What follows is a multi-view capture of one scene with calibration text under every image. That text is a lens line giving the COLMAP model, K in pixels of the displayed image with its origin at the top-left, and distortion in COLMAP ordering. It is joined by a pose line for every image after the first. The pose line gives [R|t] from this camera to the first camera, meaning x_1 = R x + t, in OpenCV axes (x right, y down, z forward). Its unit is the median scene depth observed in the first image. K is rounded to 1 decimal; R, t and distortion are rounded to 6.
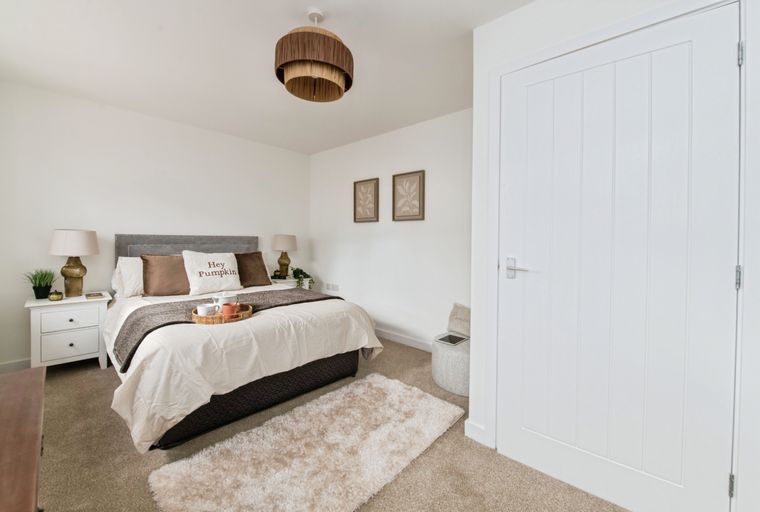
lens RADIAL K [[312.6, 0, 380.8], [0, 312.6, 245.6], [0, 0, 1]] dist [-0.000410, -0.000204]
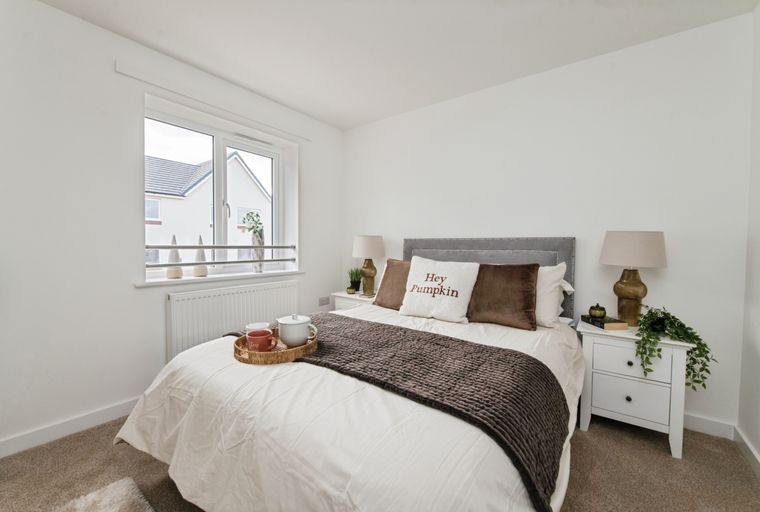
lens RADIAL K [[312.6, 0, 380.8], [0, 312.6, 245.6], [0, 0, 1]] dist [-0.000410, -0.000204]
pose [[0.112373, -0.012488, -0.993588, 0.109815], [-0.025911, 0.999544, -0.015493, 0.003092], [0.993328, 0.027486, 0.111998, 0.649698]]
